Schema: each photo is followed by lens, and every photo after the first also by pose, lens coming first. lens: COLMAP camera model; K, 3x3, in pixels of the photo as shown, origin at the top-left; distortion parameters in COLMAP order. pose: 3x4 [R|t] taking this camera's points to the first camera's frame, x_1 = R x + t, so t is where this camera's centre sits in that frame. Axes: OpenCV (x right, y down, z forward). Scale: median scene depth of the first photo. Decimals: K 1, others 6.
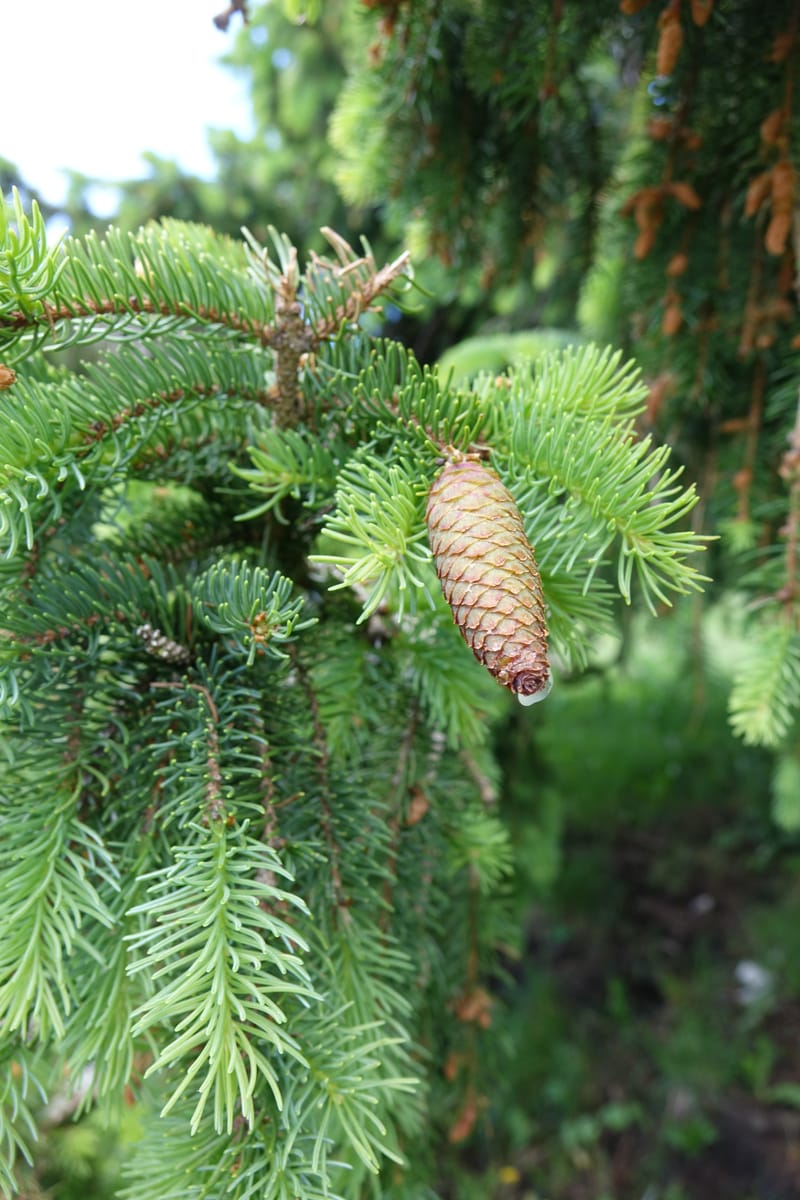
lens RADIAL K [[795.5, 0, 400.0], [0, 795.5, 600.0], [0, 0, 1]] dist [-0.002016, -0.034362]
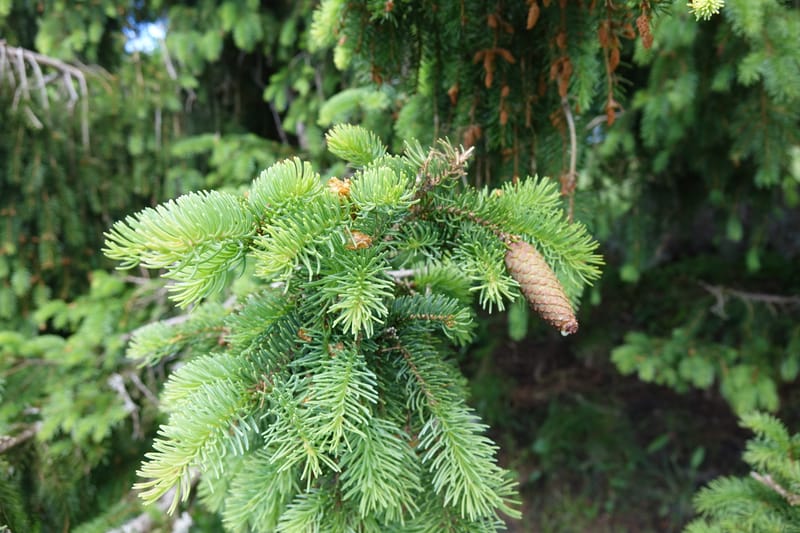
lens RADIAL K [[530.3, 0, 385.4], [0, 530.3, 257.9], [0, 0, 1]] dist [-0.002016, -0.034362]
pose [[0.933799, -0.141443, 0.328653, -0.848077], [0.109395, 0.987424, 0.114138, -0.352460], [-0.340664, -0.070629, 0.937529, -0.403751]]
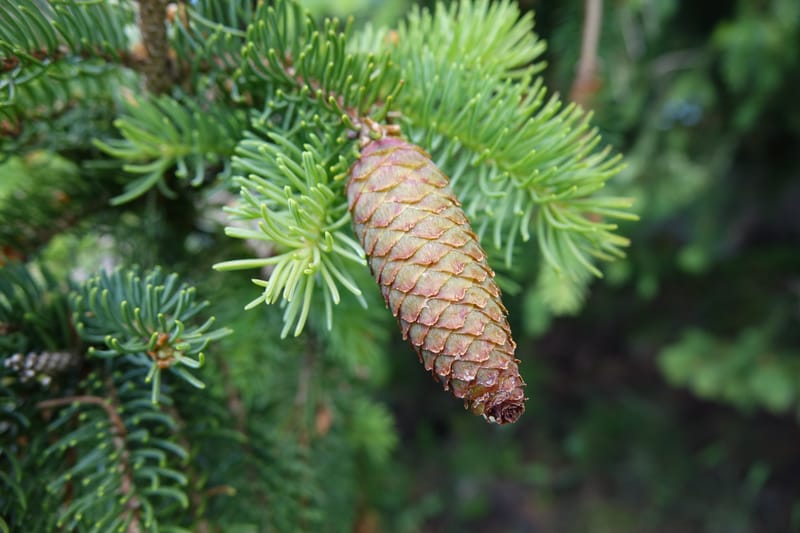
lens RADIAL K [[530.3, 0, 385.4], [0, 530.3, 257.9], [0, 0, 1]] dist [-0.002016, -0.034362]
pose [[0.966728, -0.104727, 0.233385, -0.069190], [0.068815, 0.985191, 0.157043, -0.134054], [-0.246375, -0.135758, 0.959619, 0.423387]]
